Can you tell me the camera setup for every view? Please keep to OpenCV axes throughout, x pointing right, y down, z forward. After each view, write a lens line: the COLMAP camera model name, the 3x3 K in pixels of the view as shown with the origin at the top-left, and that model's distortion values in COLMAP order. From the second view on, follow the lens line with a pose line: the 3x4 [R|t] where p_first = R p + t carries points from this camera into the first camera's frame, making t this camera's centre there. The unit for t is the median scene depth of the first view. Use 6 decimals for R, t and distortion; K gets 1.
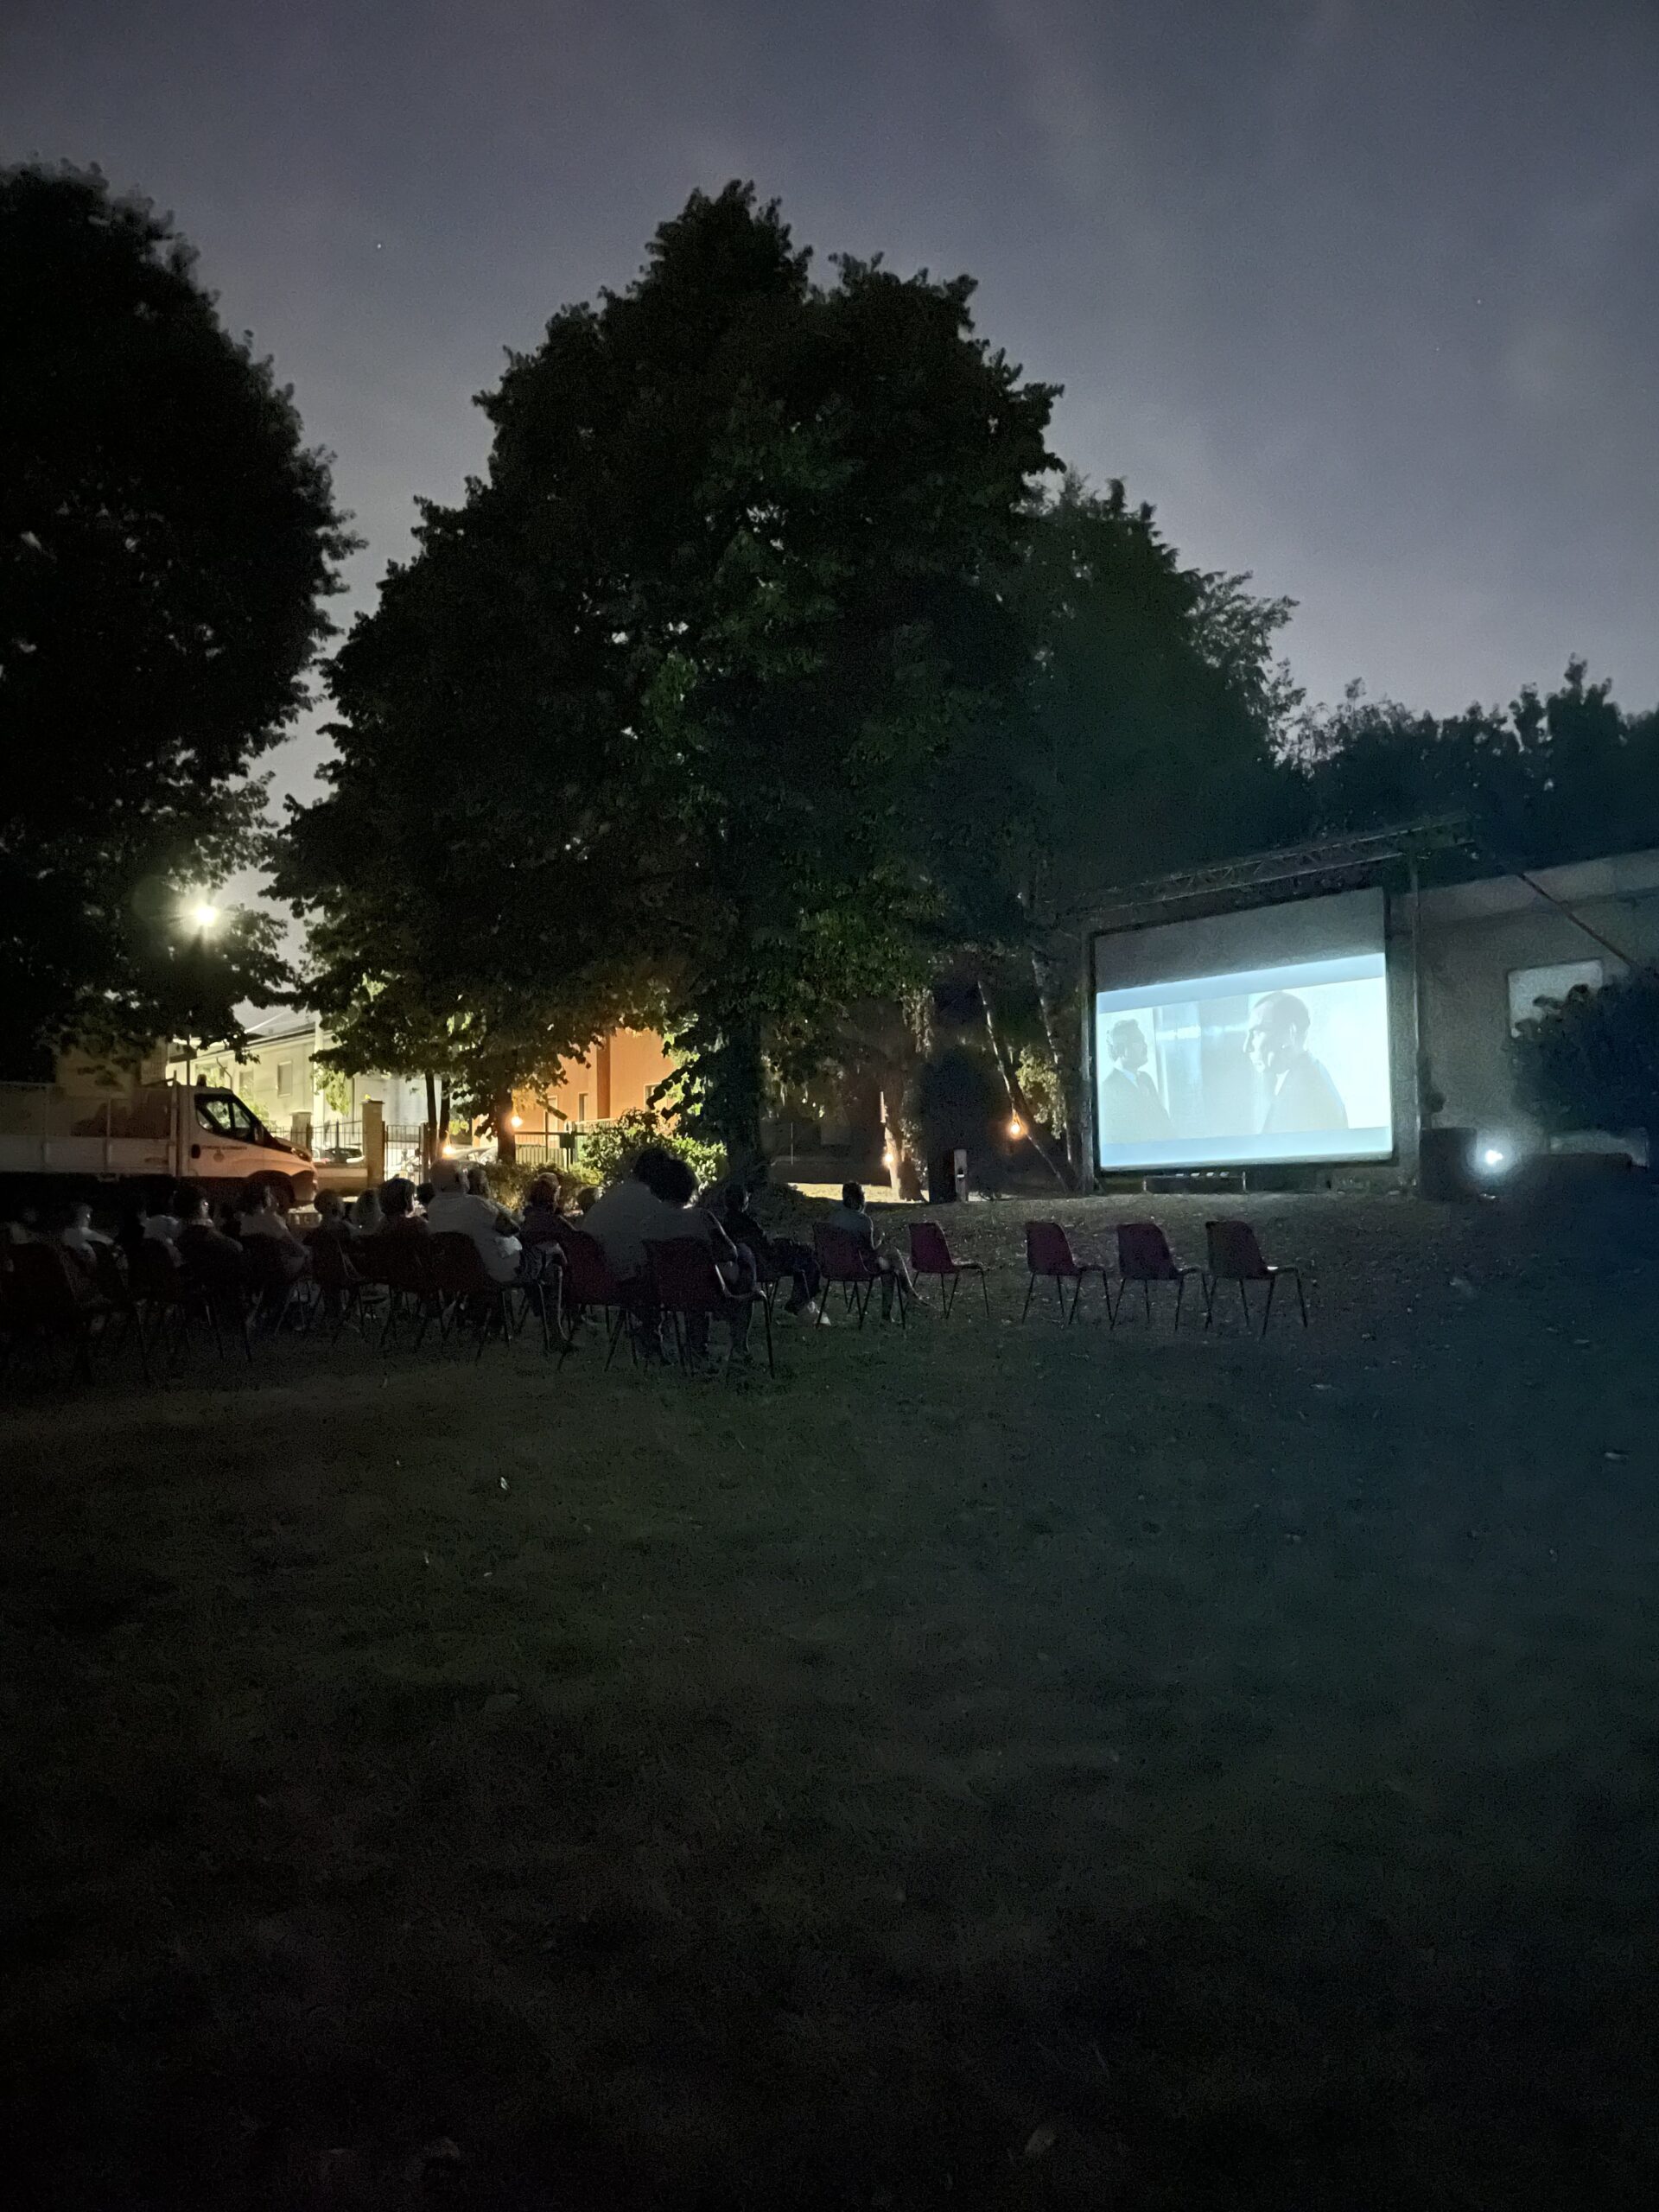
lens RADIAL K [[1662.9, 0, 827.6], [0, 1662.9, 1103.8], [0, 0, 1]] dist [0.083610, -0.101672]
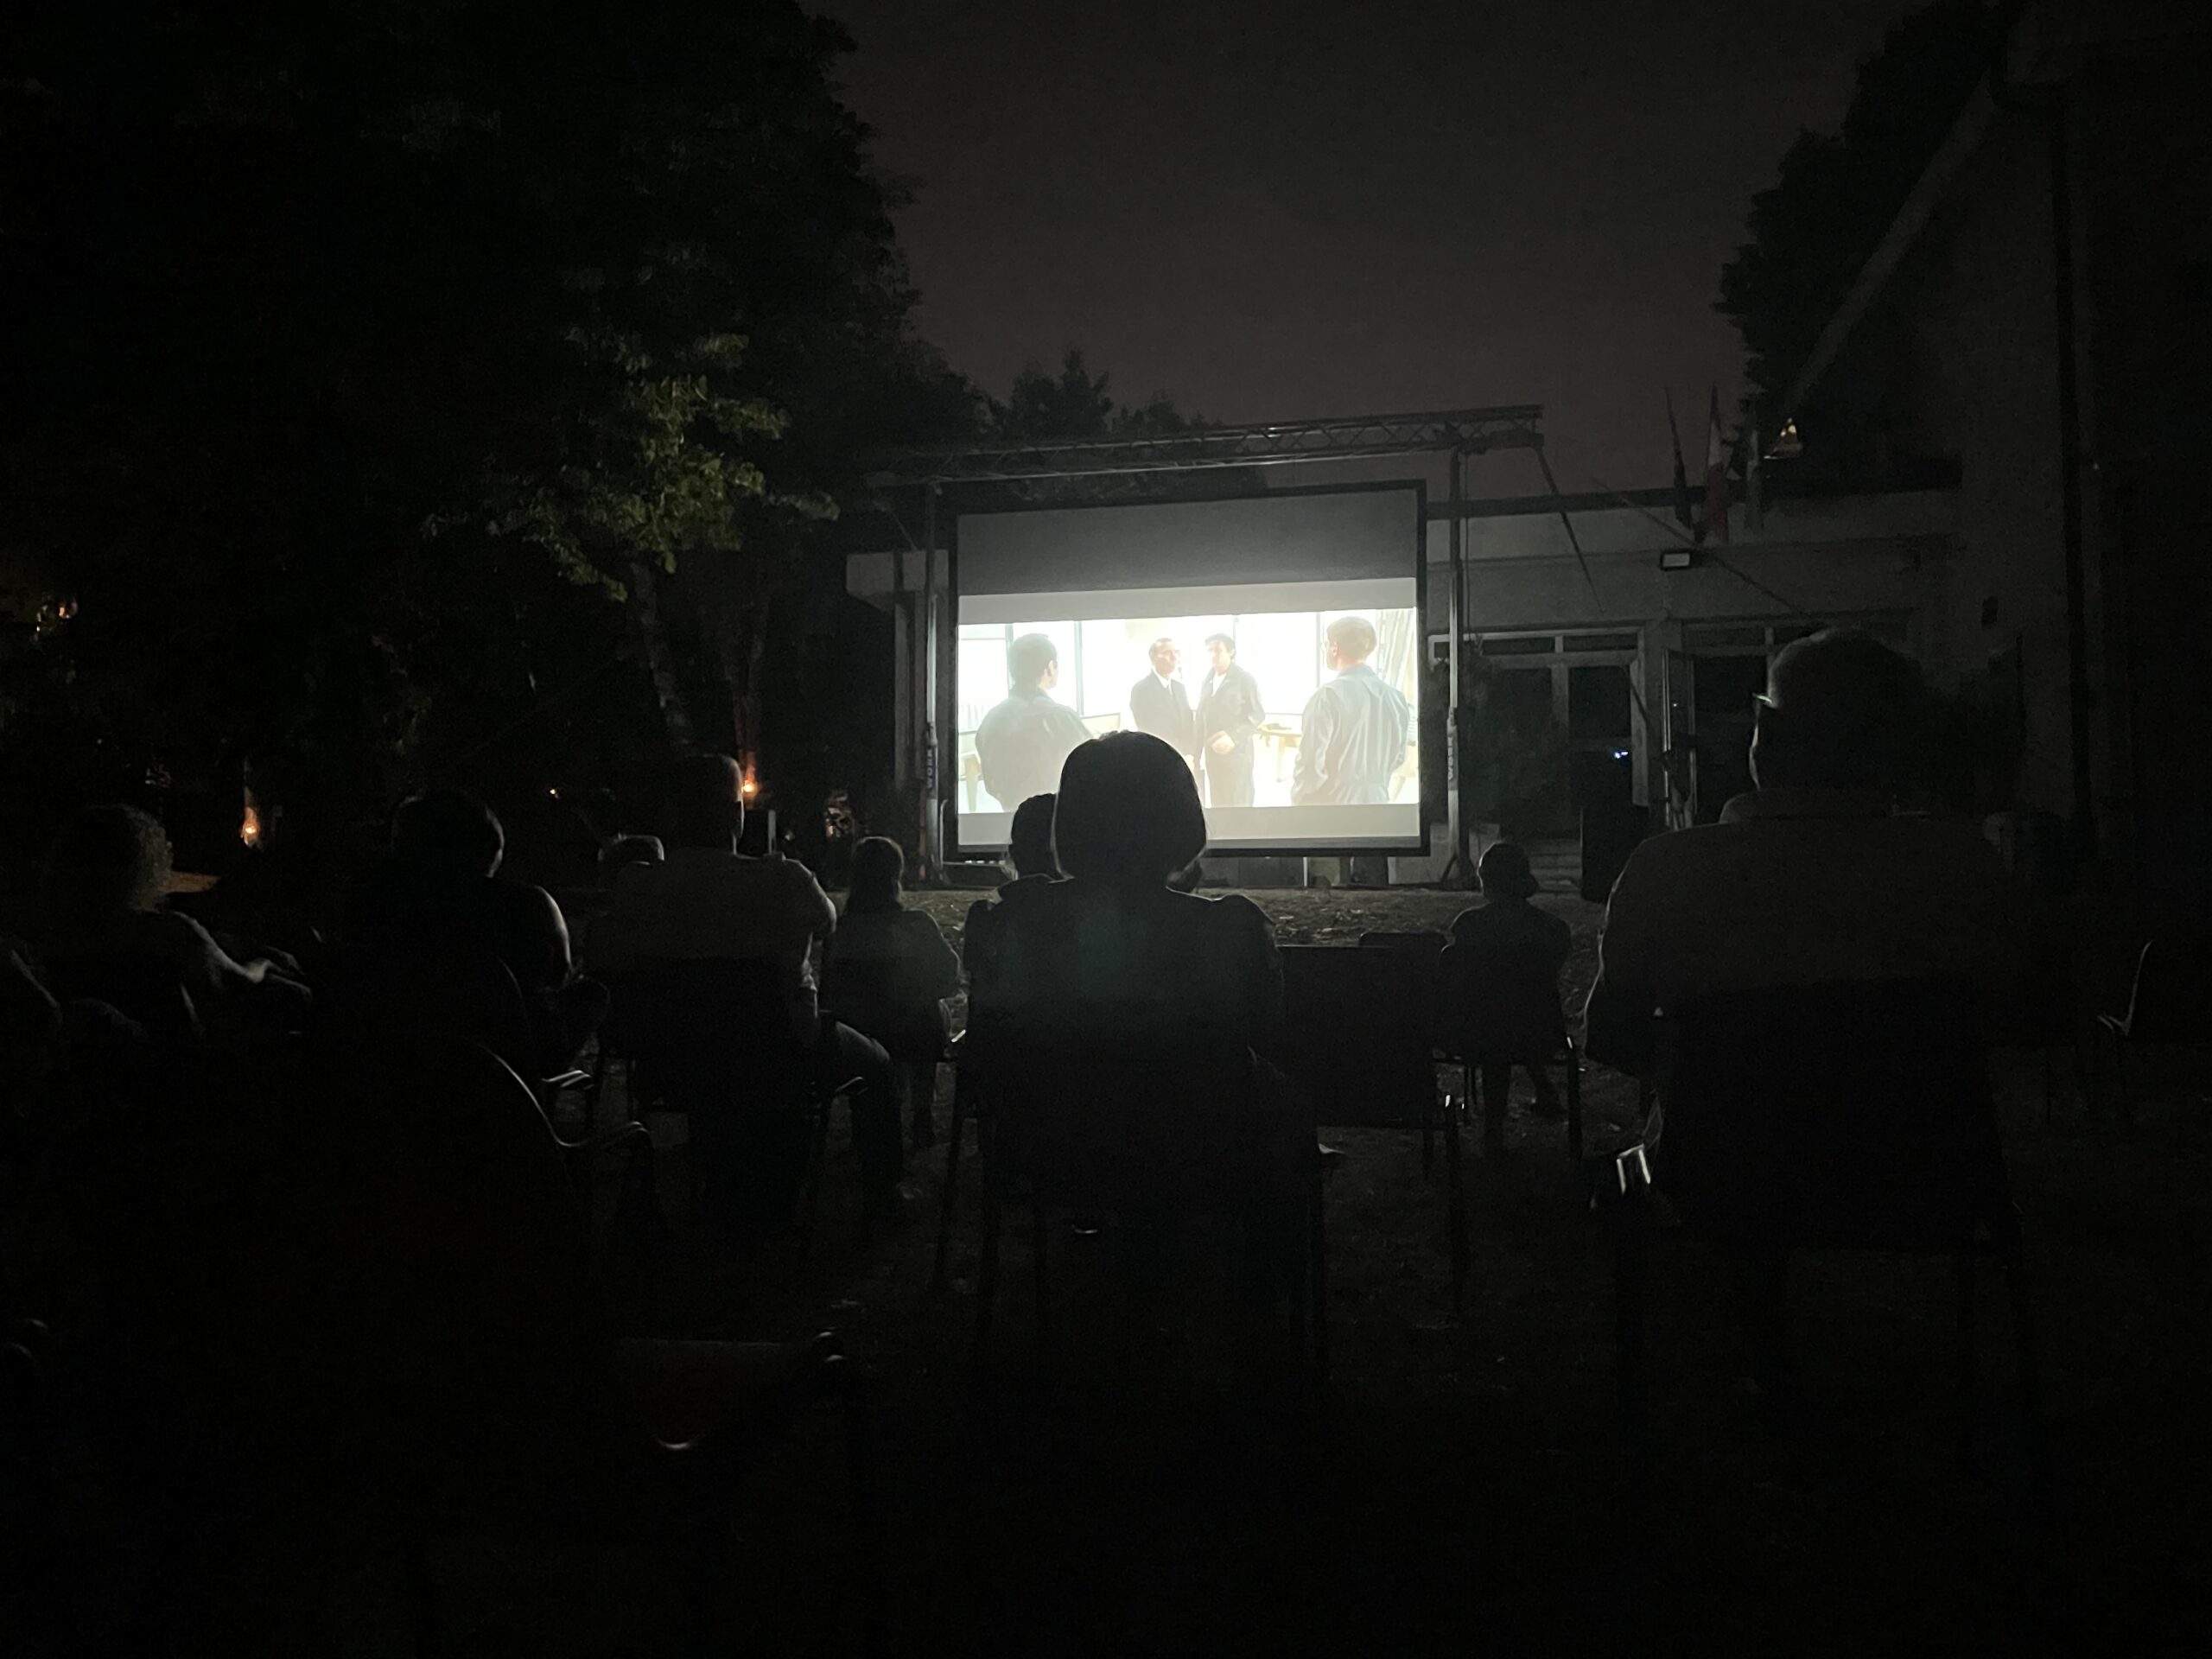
lens RADIAL K [[1662.9, 0, 1081.5], [0, 1662.9, 818.8], [0, 0, 1]] dist [0.083610, -0.101672]
pose [[0.810898, 0.048703, 0.583157, -0.191979], [-0.055143, 0.998456, -0.006708, 0.027347], [-0.582583, -0.026717, 0.812332, 0.394470]]
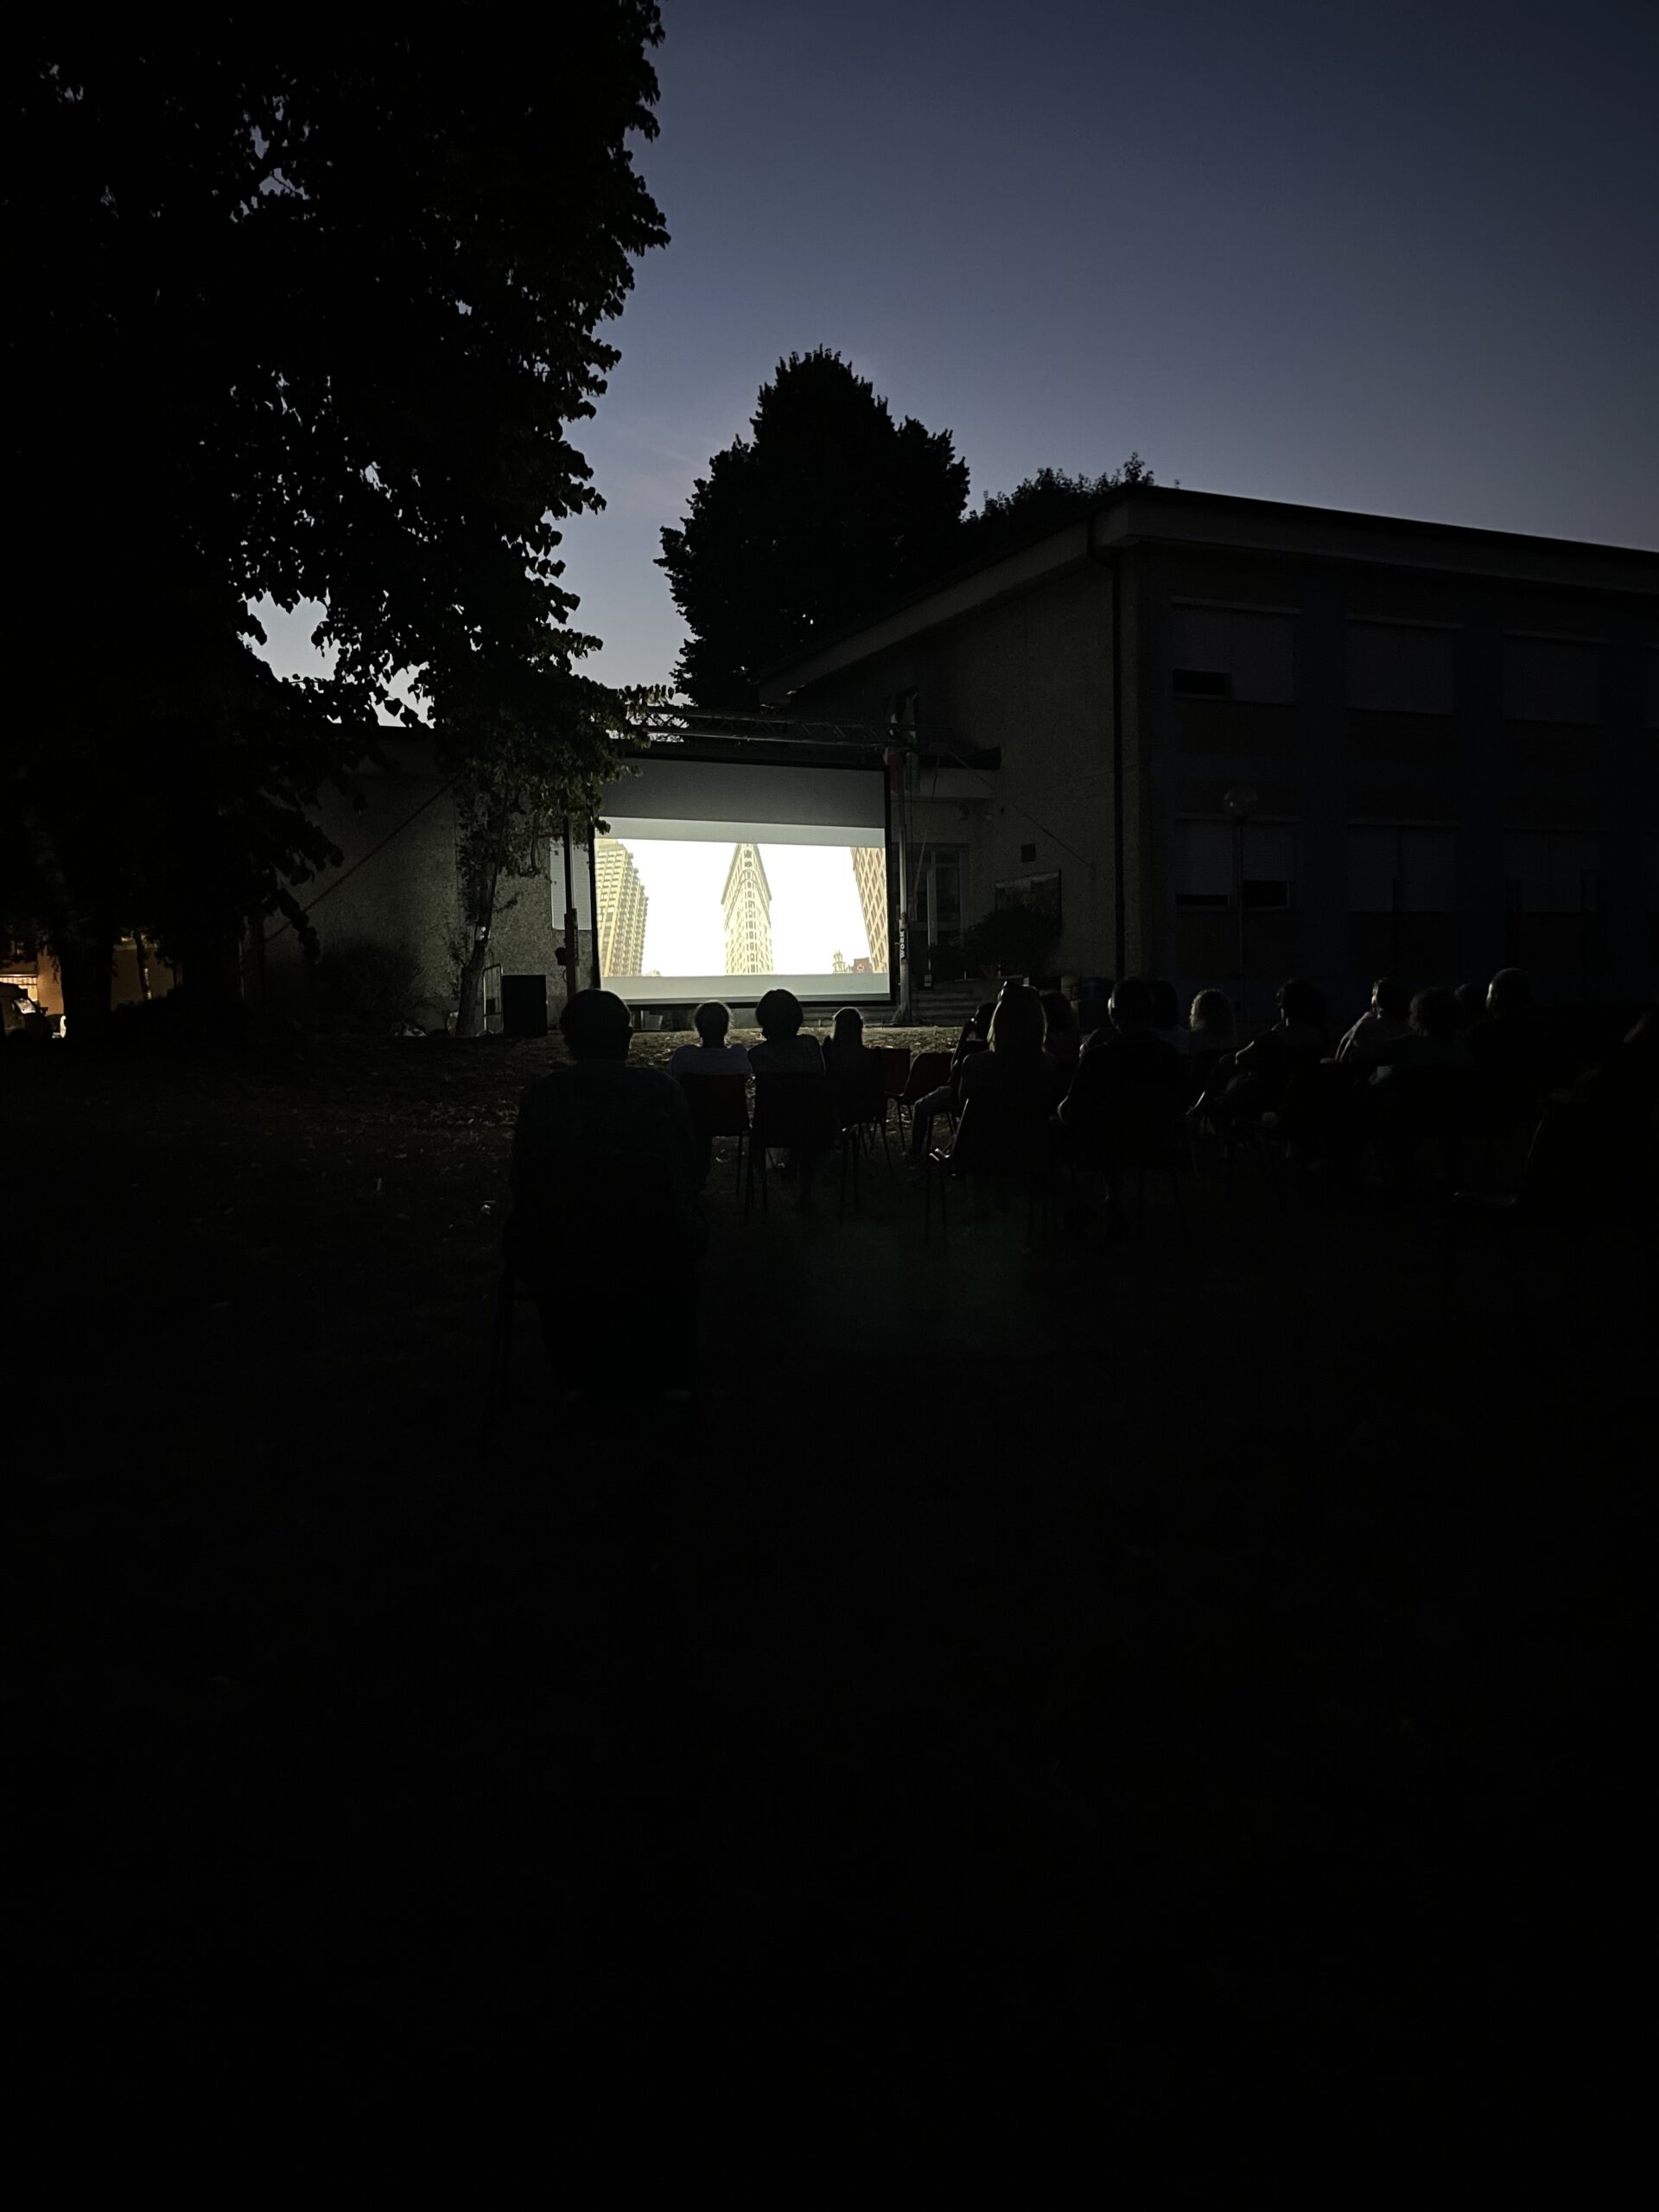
lens RADIAL K [[1662.9, 0, 839.7], [0, 1662.9, 1096.9], [0, 0, 1]] dist [0.083610, -0.101672]
pose [[0.264488, -0.024995, 0.964065, -0.695051], [-0.047242, 0.998128, 0.038839, 0.047090], [-0.963231, -0.055817, 0.262813, 0.596389]]
